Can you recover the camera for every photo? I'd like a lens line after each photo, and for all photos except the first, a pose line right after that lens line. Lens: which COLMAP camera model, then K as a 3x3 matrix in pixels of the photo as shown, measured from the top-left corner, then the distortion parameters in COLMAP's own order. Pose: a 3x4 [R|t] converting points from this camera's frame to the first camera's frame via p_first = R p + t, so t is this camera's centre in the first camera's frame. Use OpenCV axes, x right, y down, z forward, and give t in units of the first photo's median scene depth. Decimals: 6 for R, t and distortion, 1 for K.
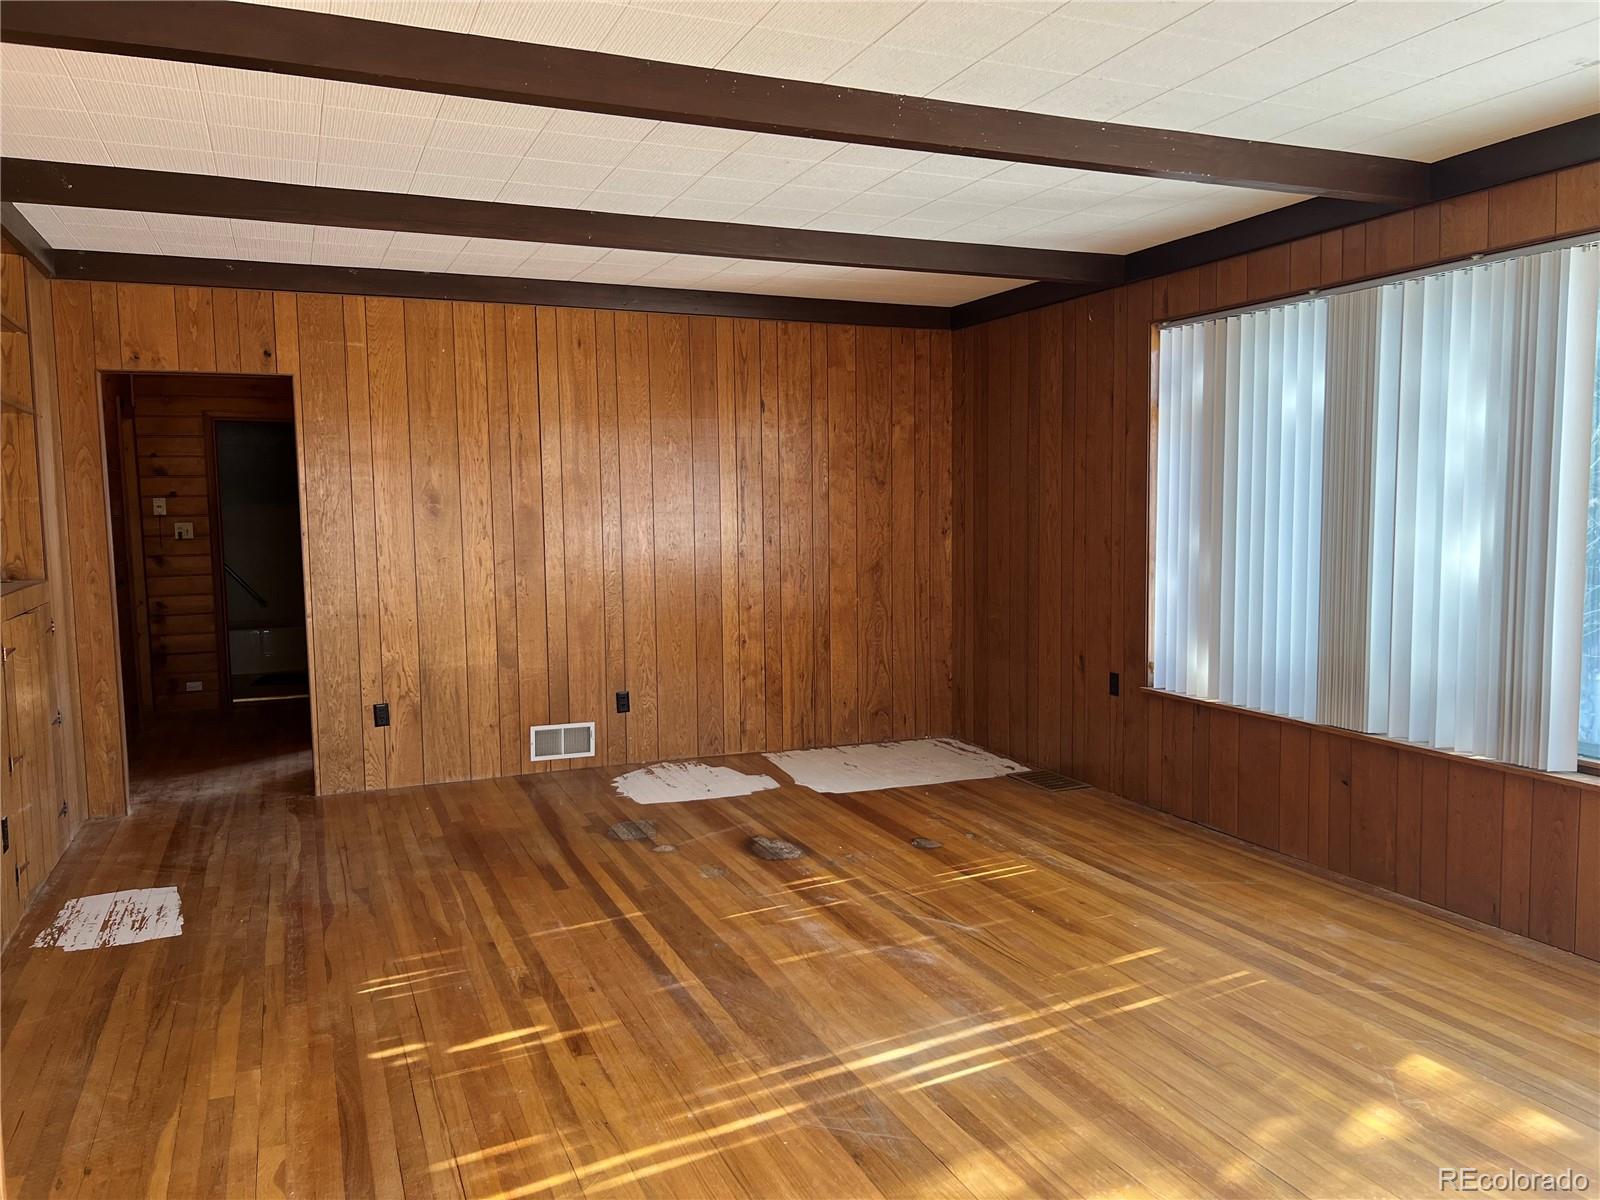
lens RADIAL K [[1206.1, 0, 810.8], [0, 1206.1, 601.9], [0, 0, 1]] dist [0.067010, -0.081725]
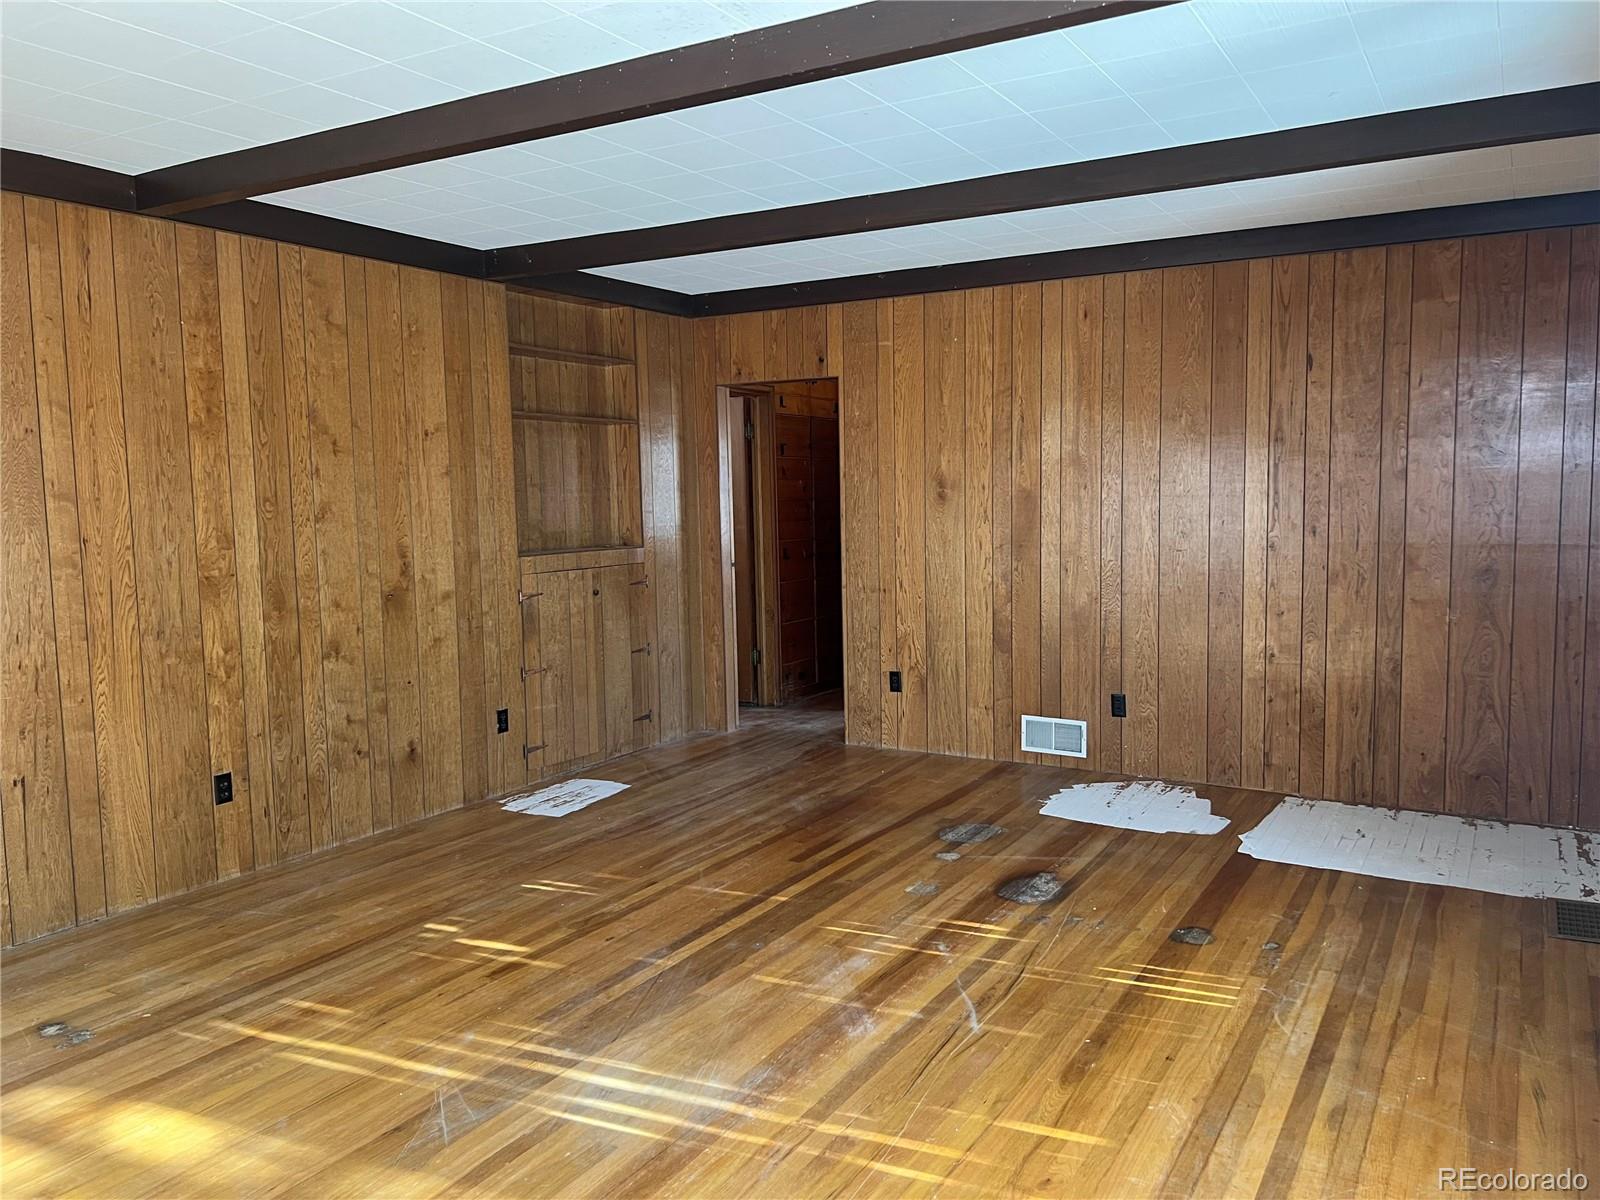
lens RADIAL K [[1218.5, 0, 814.1], [0, 1218.5, 589.5], [0, 0, 1]] dist [0.077199, -0.096340]
pose [[0.591813, 0.067796, -0.803219, 0.610926], [-0.057992, 0.997456, 0.041462, -0.039509], [0.803986, 0.022042, 0.594239, 0.371355]]
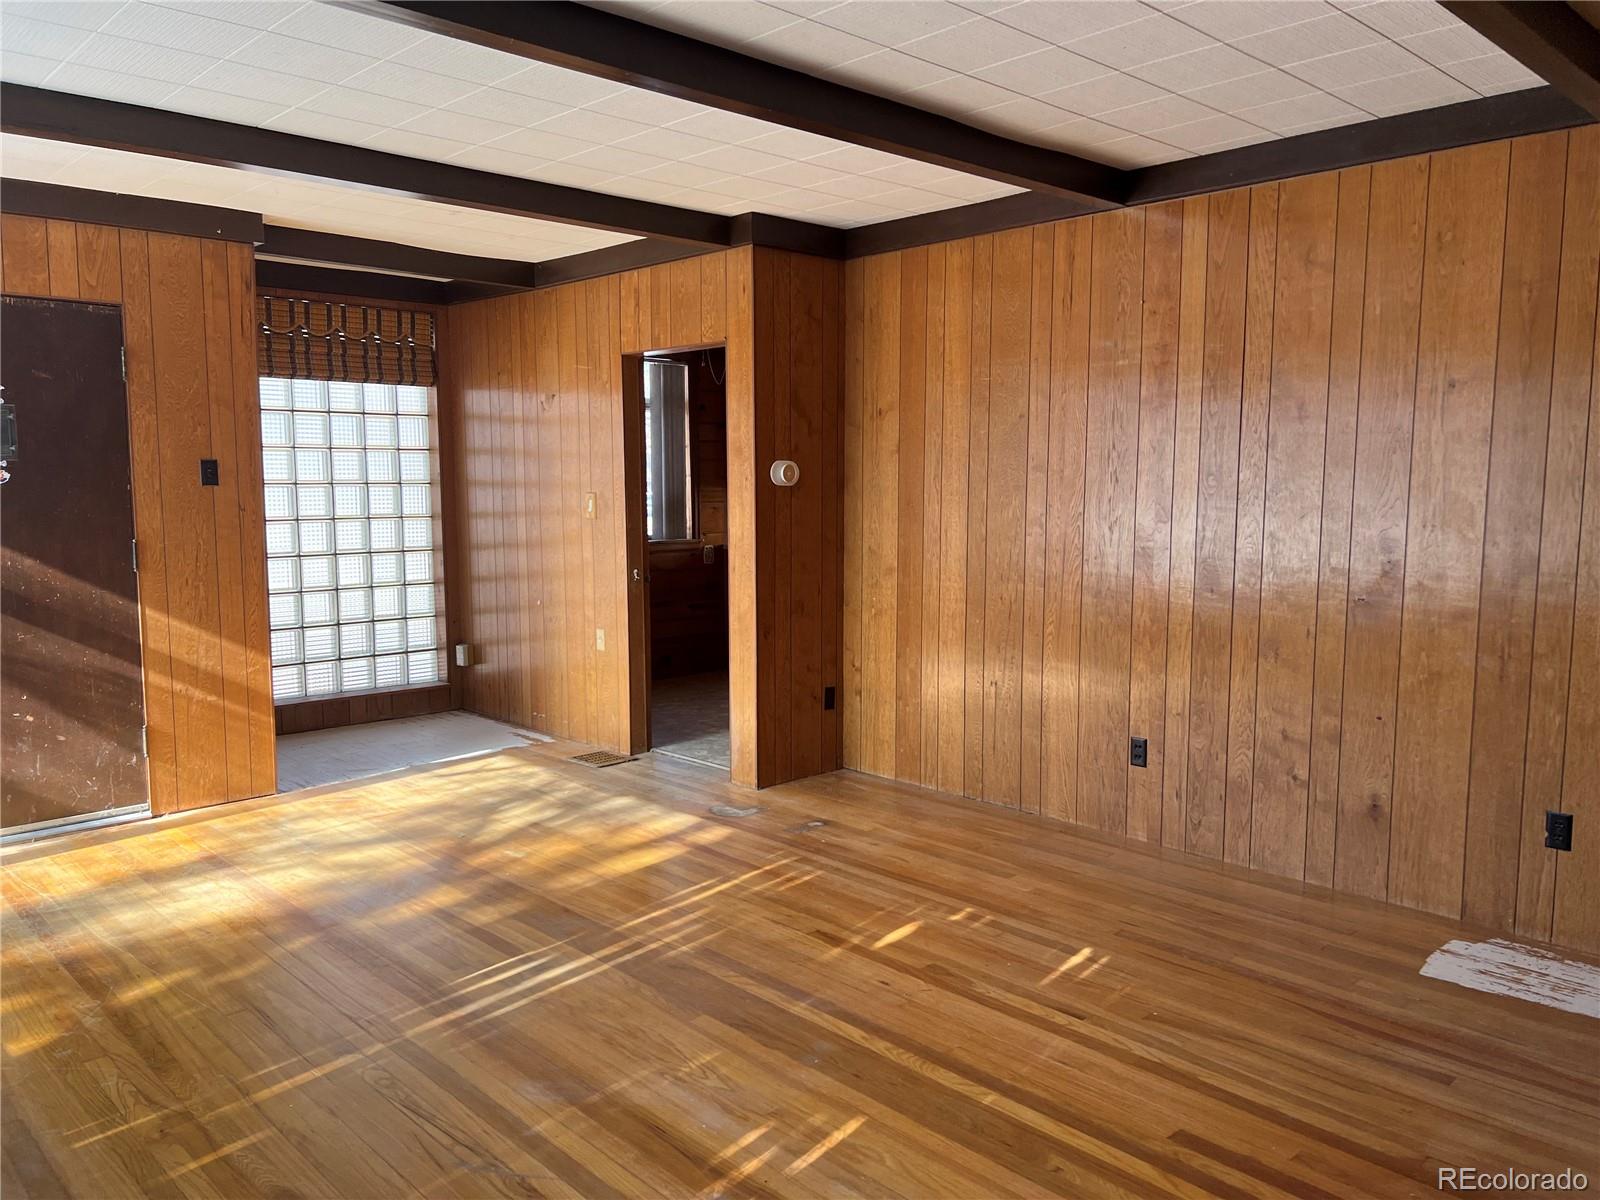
lens RADIAL K [[1206.1, 0, 810.8], [0, 1206.1, 601.9], [0, 0, 1]] dist [0.067010, -0.081725]
pose [[-0.937141, 0.051539, -0.345123, 0.146146], [-0.016885, 0.981177, 0.192371, -0.123602], [0.348541, 0.186106, -0.918631, 1.385998]]
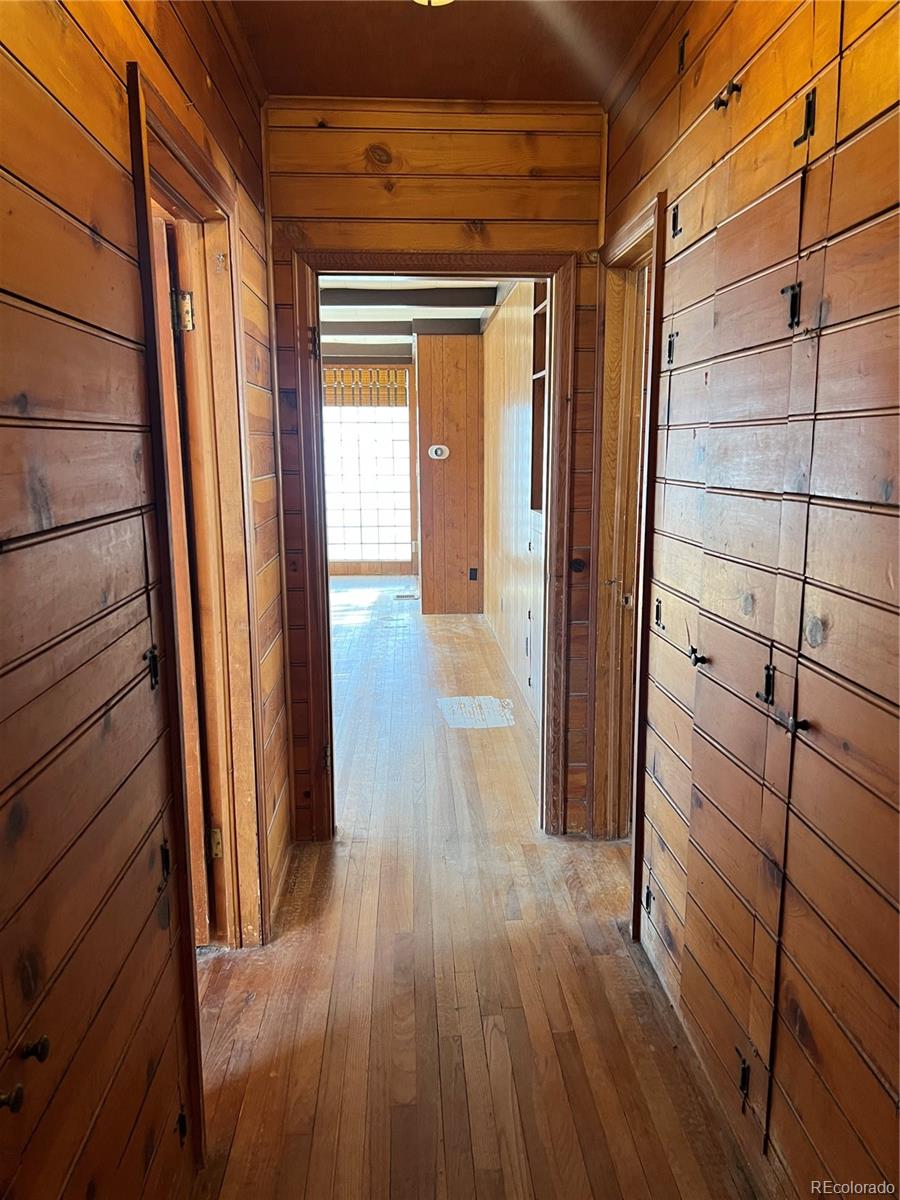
lens RADIAL K [[904.6, 0, 450.0], [0, 904.6, 600.0], [0, 0, 1]] dist [0.067010, -0.081725]
pose [[-0.937048, -0.041550, 0.346721, -0.855492], [0.044737, 0.970430, 0.237200, -0.152083], [-0.346324, 0.237779, -0.907480, 1.868653]]
